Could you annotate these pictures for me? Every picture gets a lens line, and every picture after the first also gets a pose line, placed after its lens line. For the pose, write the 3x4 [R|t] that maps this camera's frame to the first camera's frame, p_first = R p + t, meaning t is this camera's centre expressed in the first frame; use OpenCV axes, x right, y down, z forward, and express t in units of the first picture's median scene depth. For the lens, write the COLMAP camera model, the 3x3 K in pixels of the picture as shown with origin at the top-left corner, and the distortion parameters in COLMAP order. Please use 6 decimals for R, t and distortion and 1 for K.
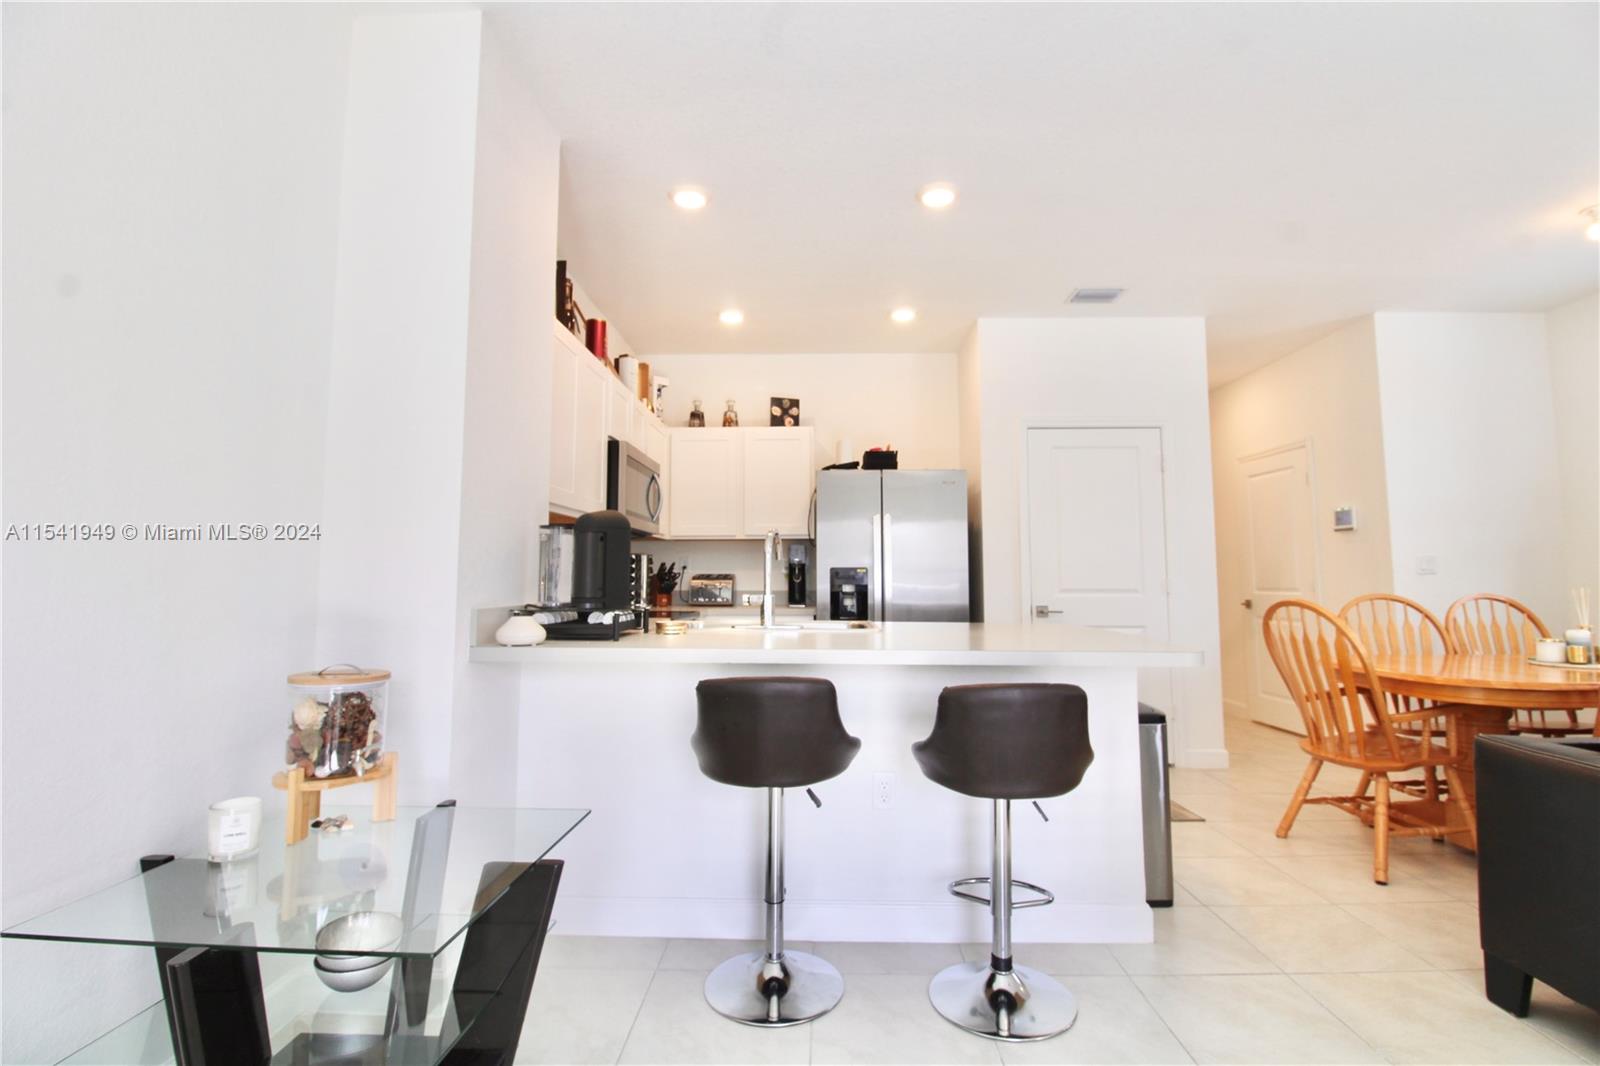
lens RADIAL K [[737.4, 0, 807.2], [0, 737.4, 514.4], [0, 0, 1]] dist [0.002852, -0.014355]
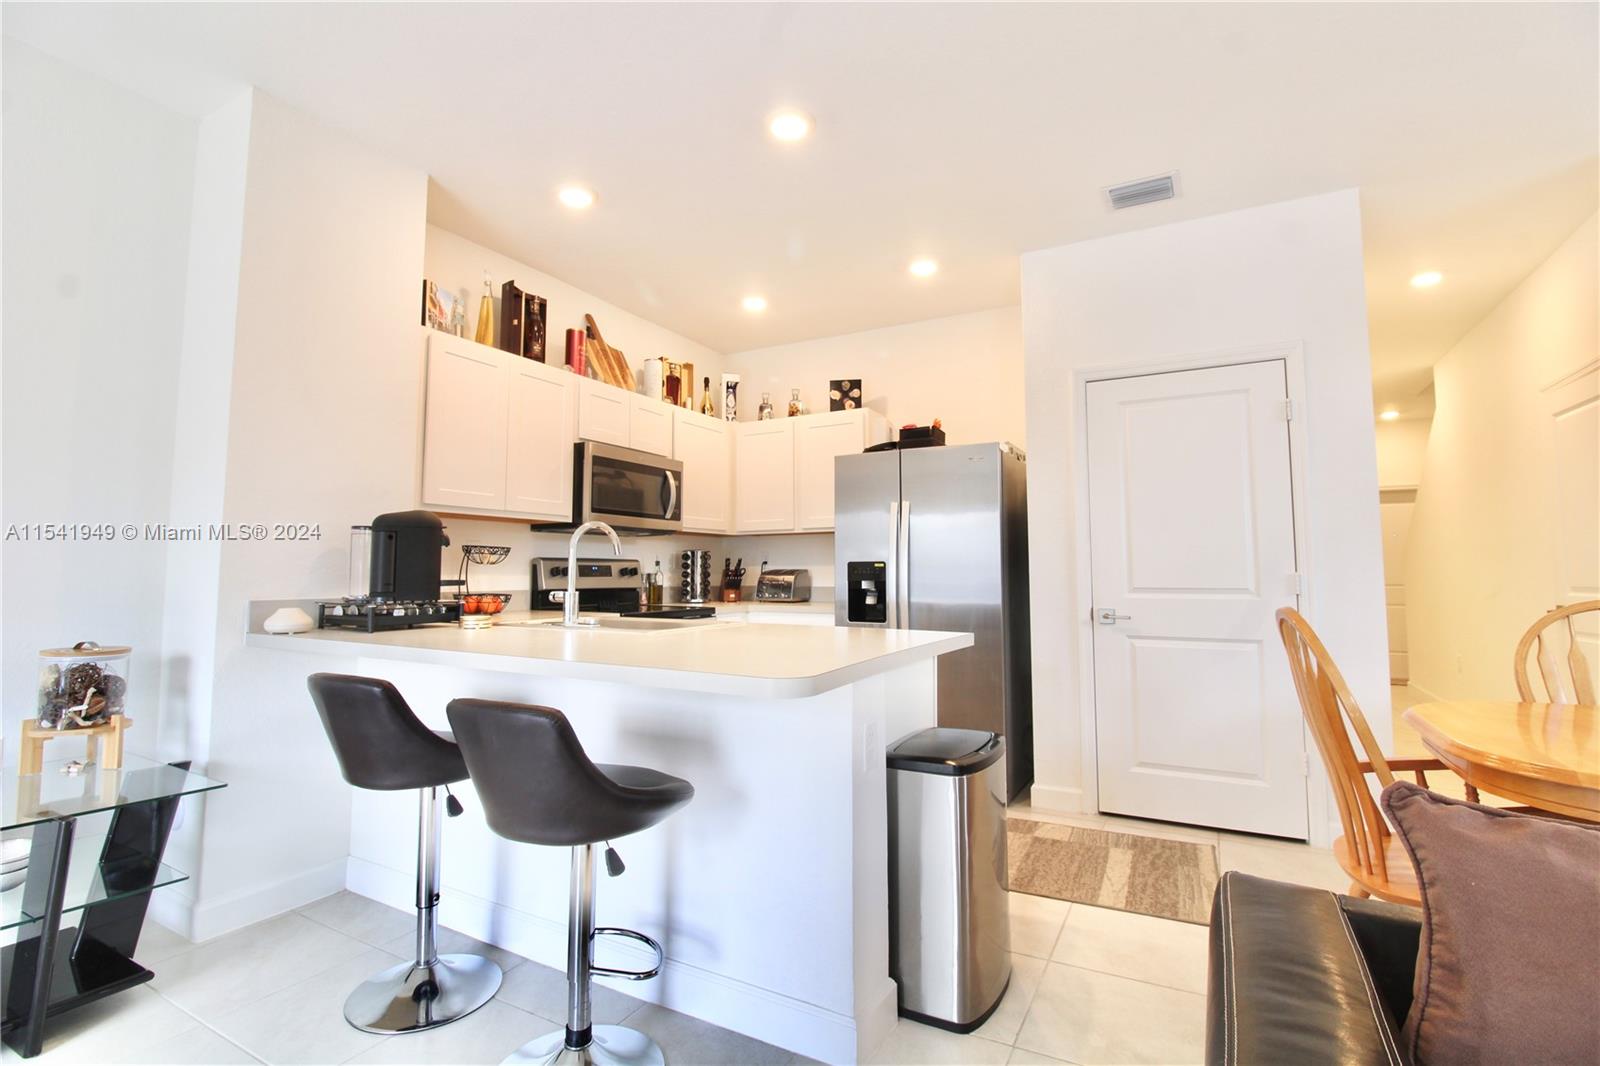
lens RADIAL K [[737.4, 0, 807.2], [0, 737.4, 514.4], [0, 0, 1]] dist [0.002852, -0.014355]
pose [[0.888039, -0.037942, -0.458199, 0.417389], [0.040899, 0.999157, -0.003472, 0.015385], [0.457945, -0.015657, 0.888843, 0.180208]]
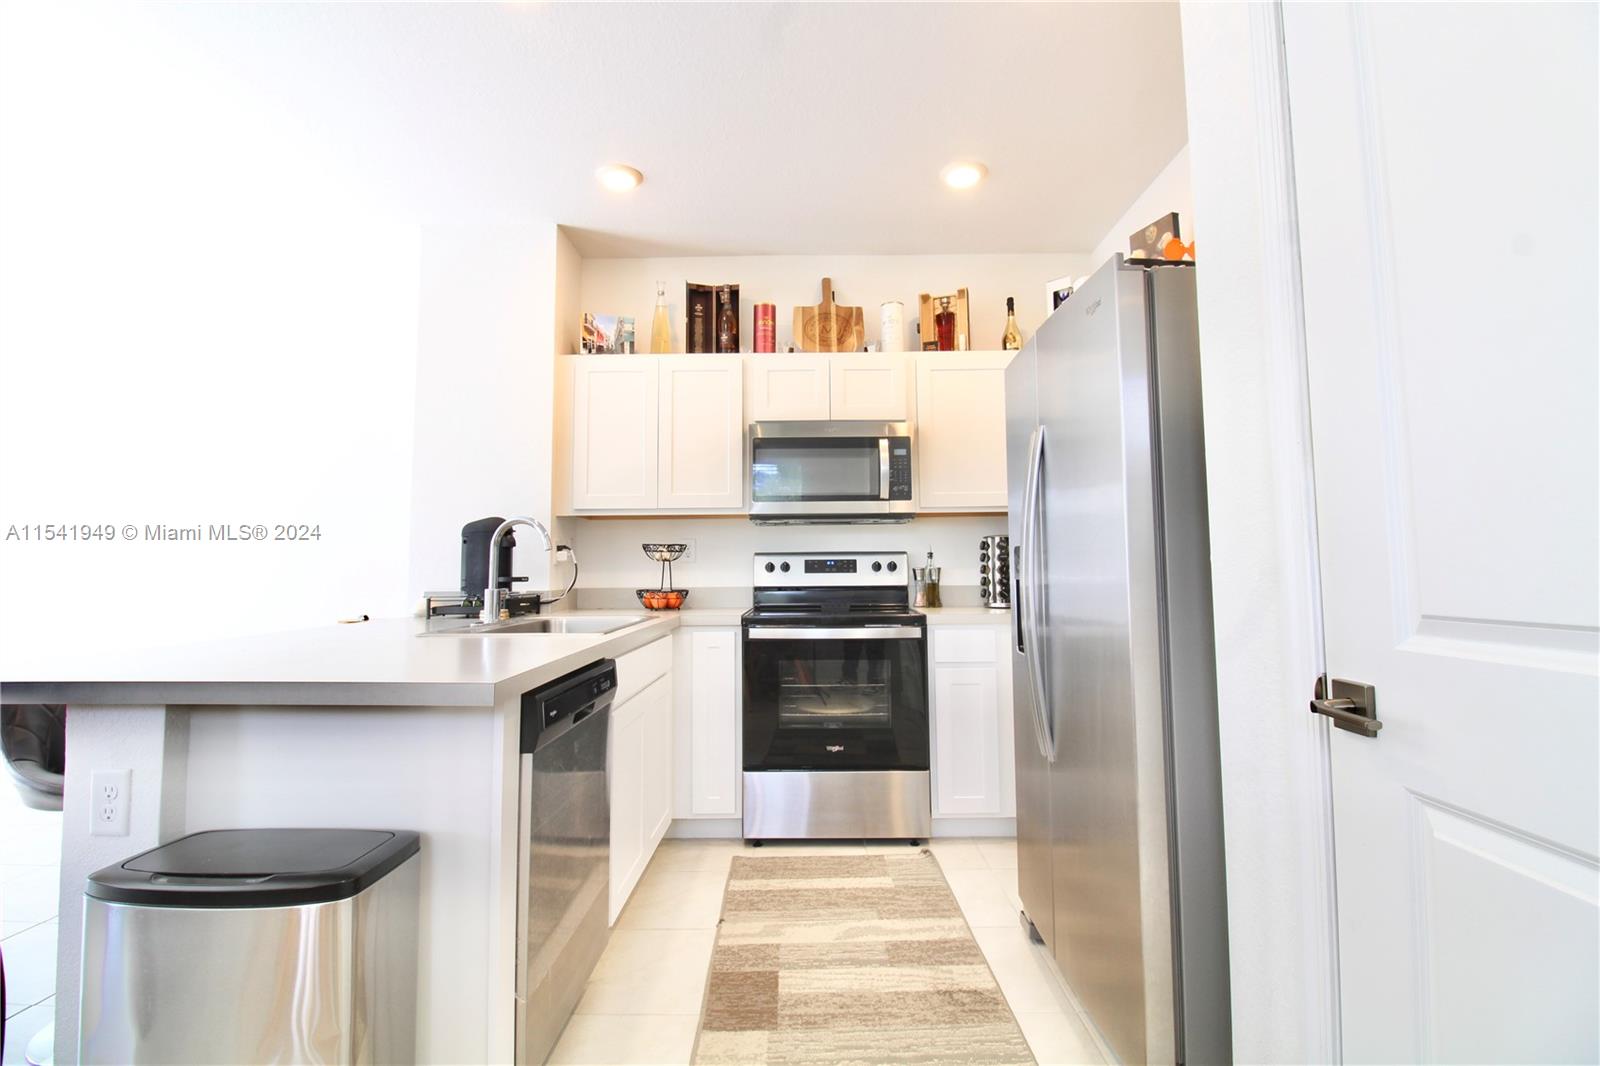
lens RADIAL K [[737.4, 0, 807.2], [0, 737.4, 514.4], [0, 0, 1]] dist [0.002852, -0.014355]
pose [[0.013098, -0.076820, -0.996959, 0.572464], [0.095022, 0.992628, -0.075238, 0.077123], [0.995389, -0.093748, 0.020301, 0.872695]]
